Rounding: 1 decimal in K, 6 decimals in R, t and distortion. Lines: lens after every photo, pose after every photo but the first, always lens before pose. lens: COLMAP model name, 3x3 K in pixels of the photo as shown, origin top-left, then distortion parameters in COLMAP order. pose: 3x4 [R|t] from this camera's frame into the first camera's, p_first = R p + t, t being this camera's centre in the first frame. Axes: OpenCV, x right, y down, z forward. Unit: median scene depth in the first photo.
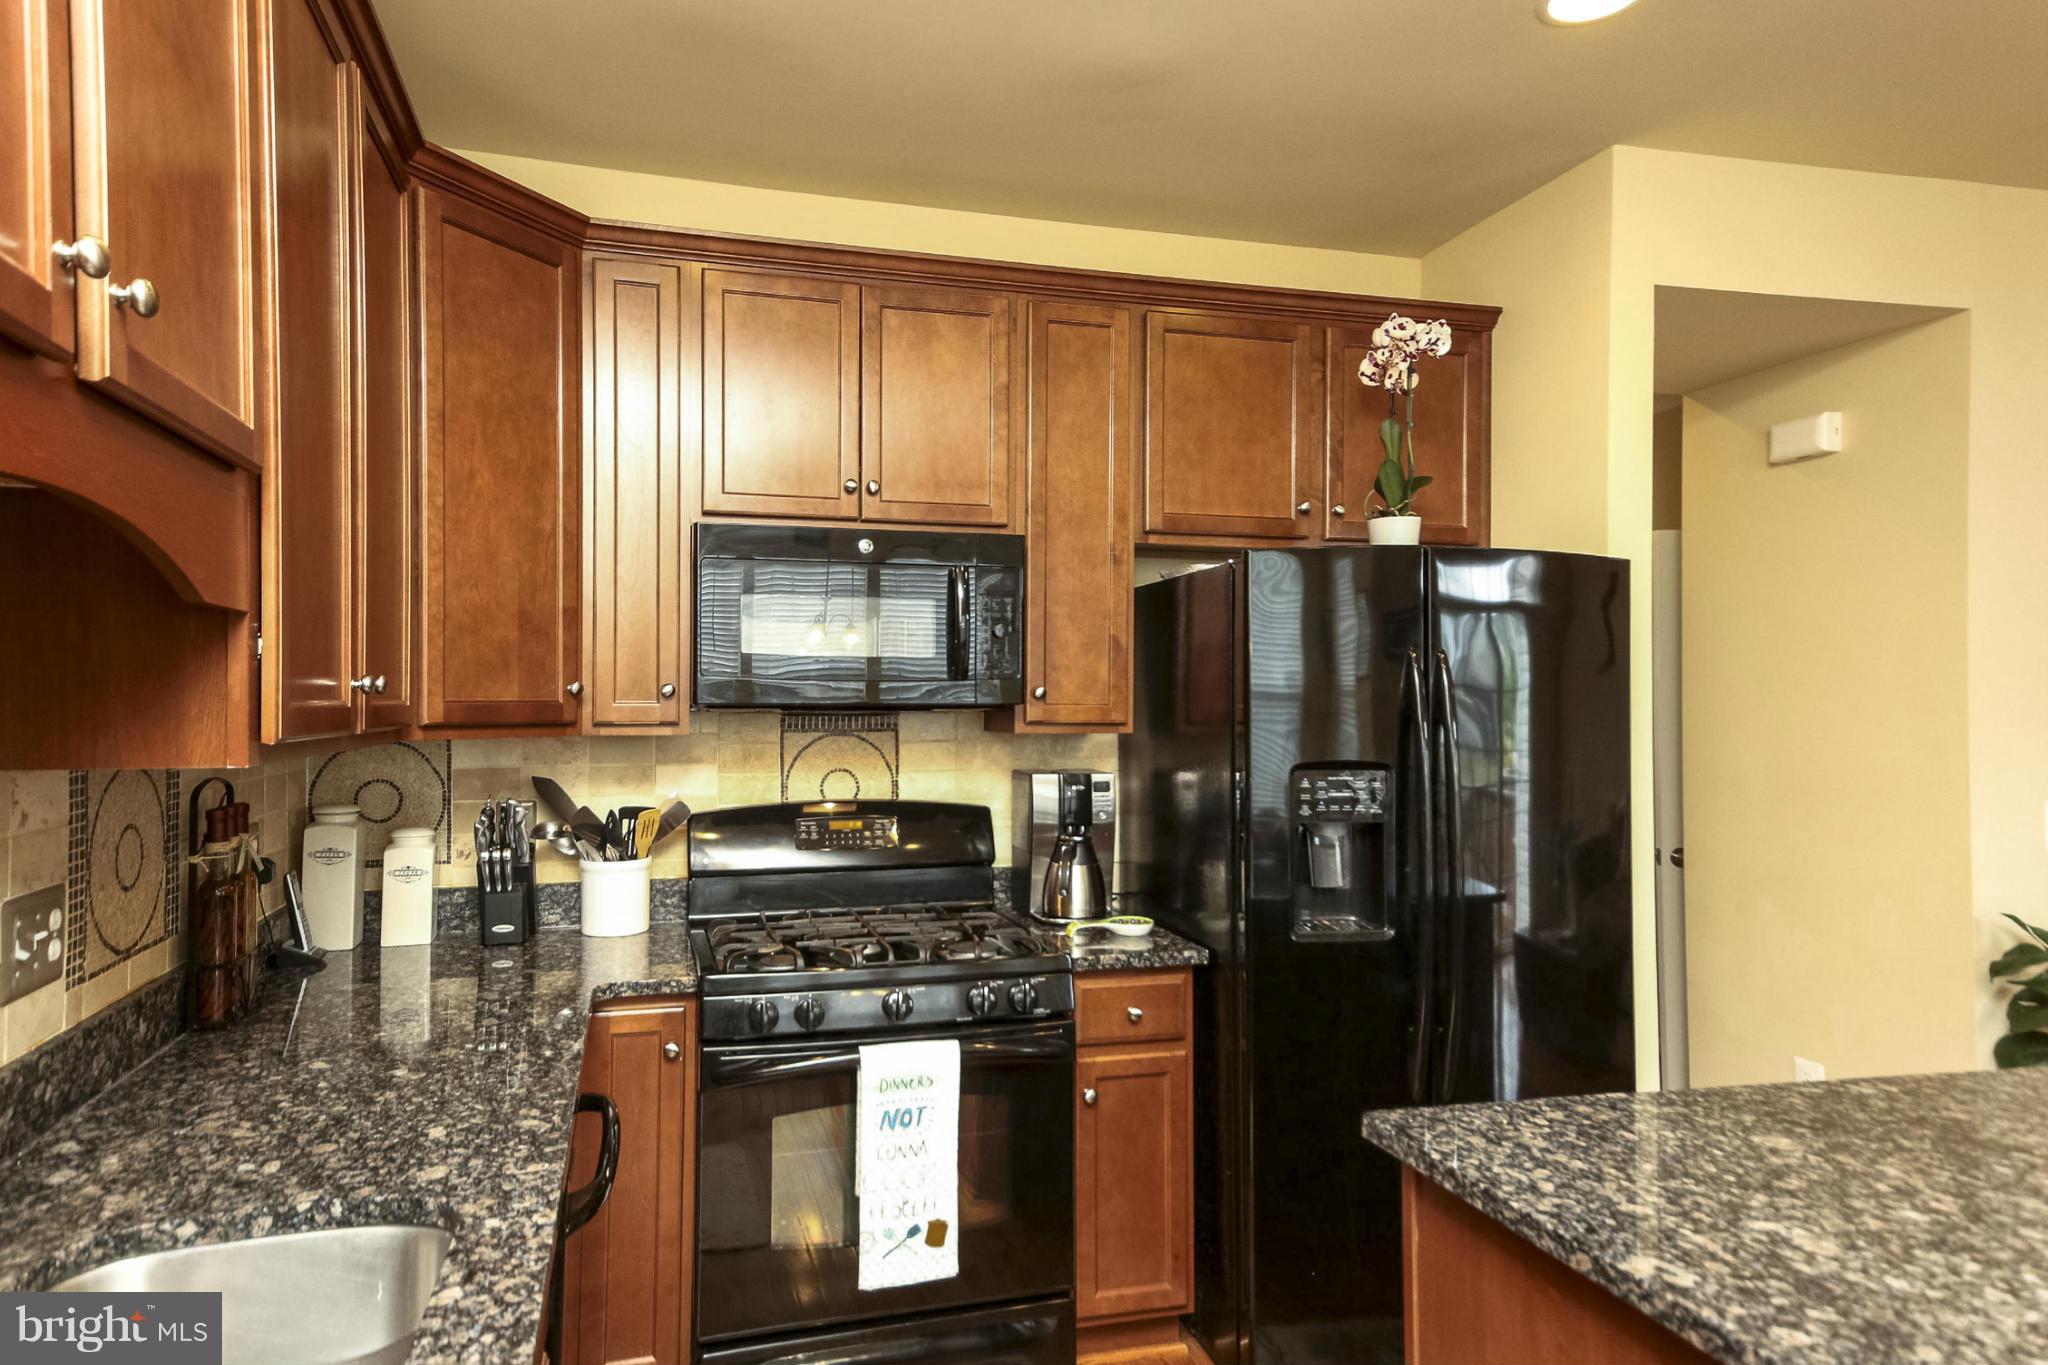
lens RADIAL K [[1195.5, 0, 969.0], [0, 1195.5, 689.6], [0, 0, 1]] dist [0.035529, 0.001843]
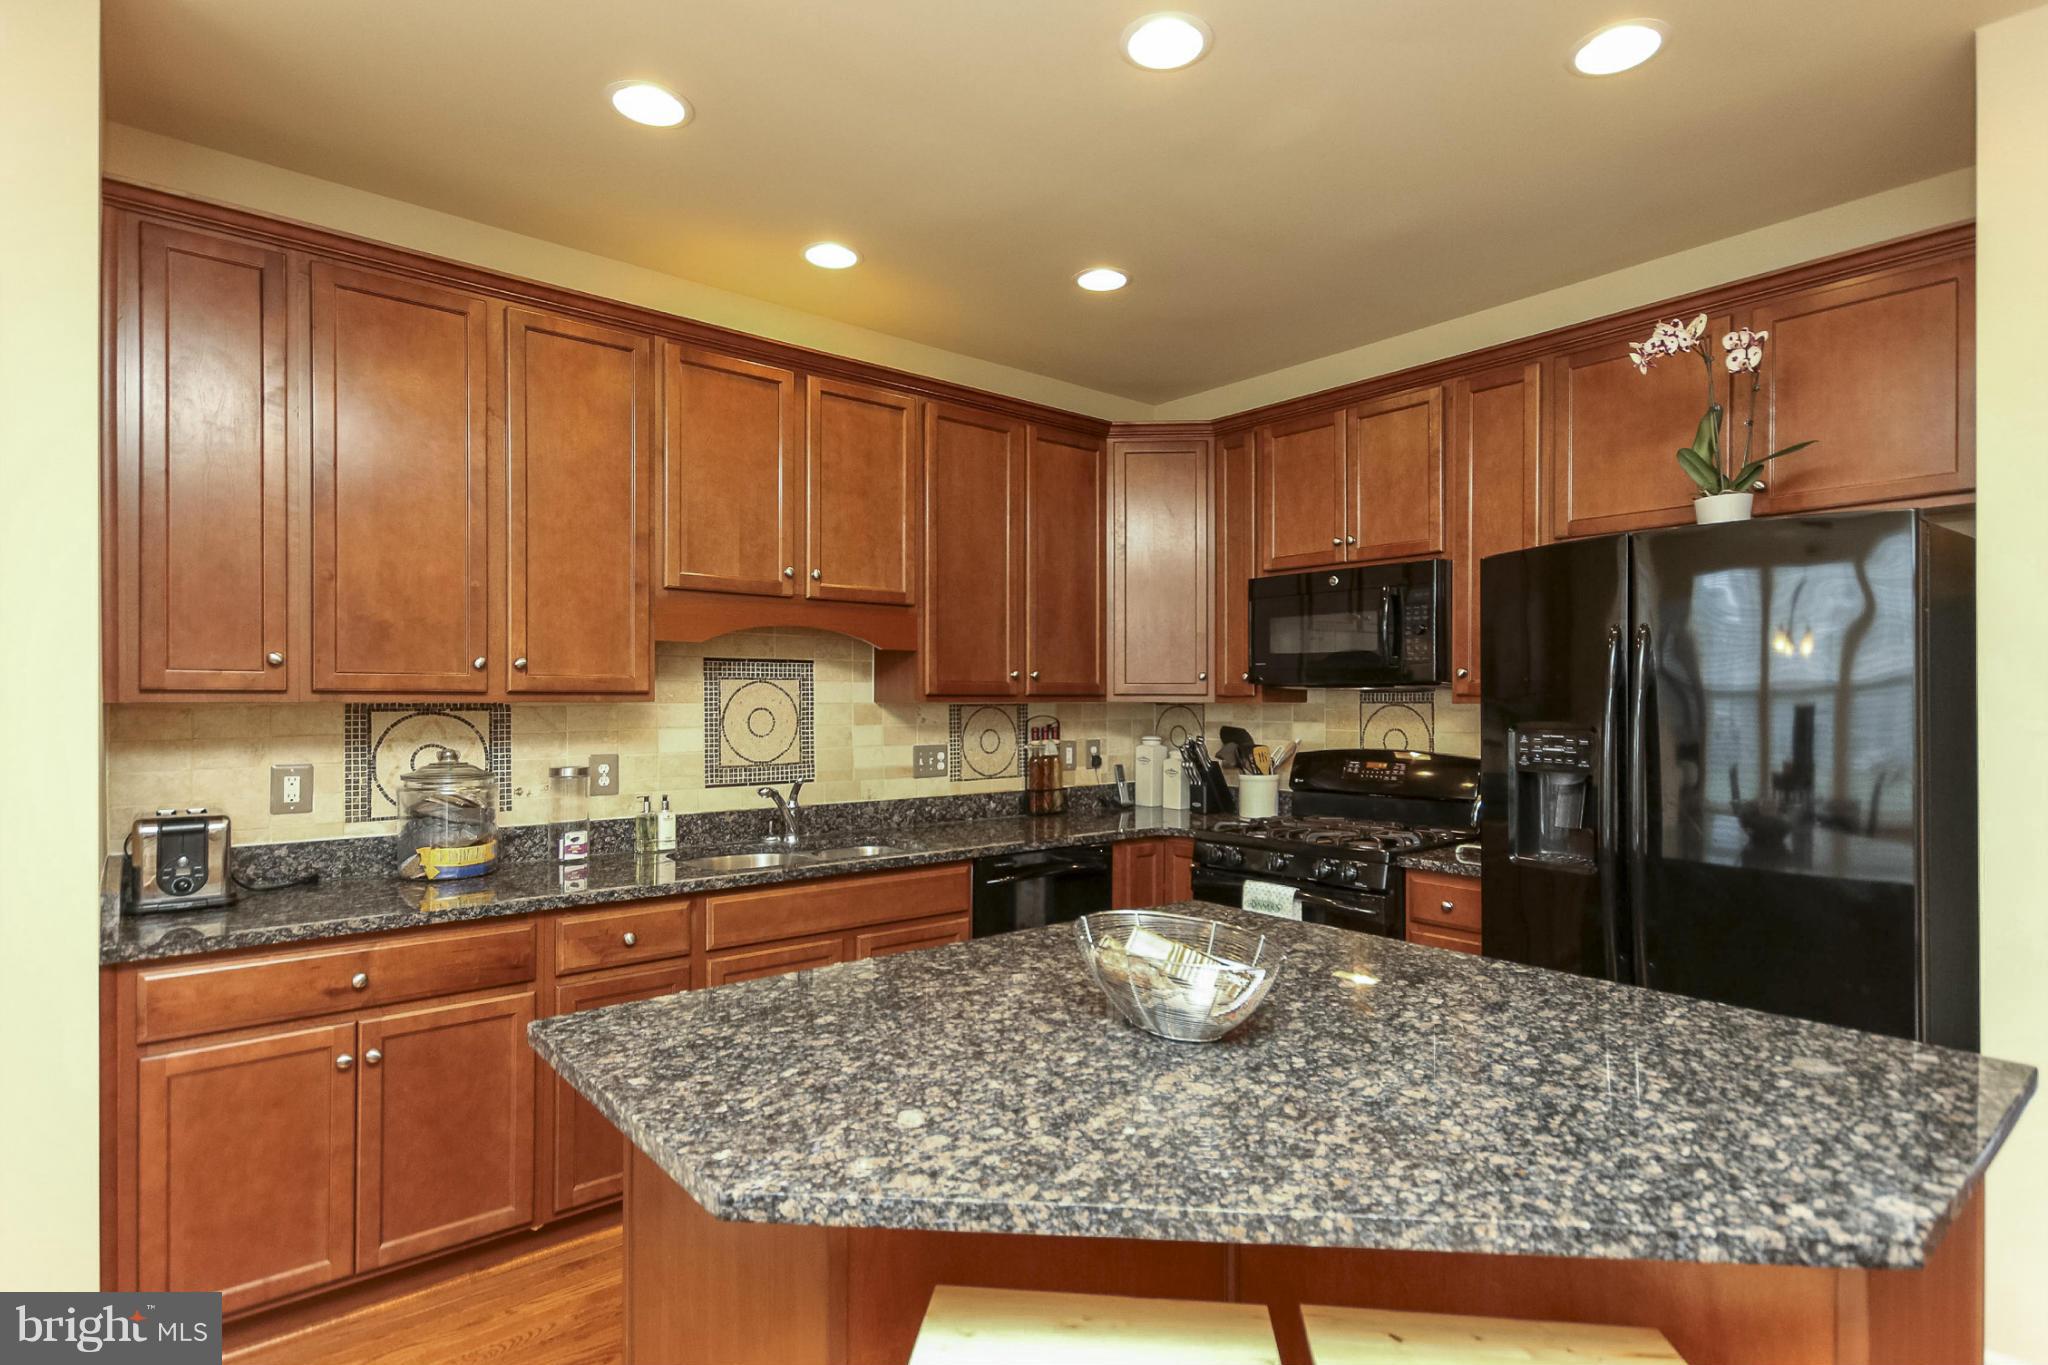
lens RADIAL K [[1048.1, 0, 1025.1], [0, 1048.1, 702.4], [0, 0, 1]] dist [0.014098, 0.001509]
pose [[0.430942, 0.001479, -0.902378, 1.861289], [0.007471, 0.999959, 0.005207, 0.053759], [0.902349, -0.008985, 0.430913, 0.101480]]
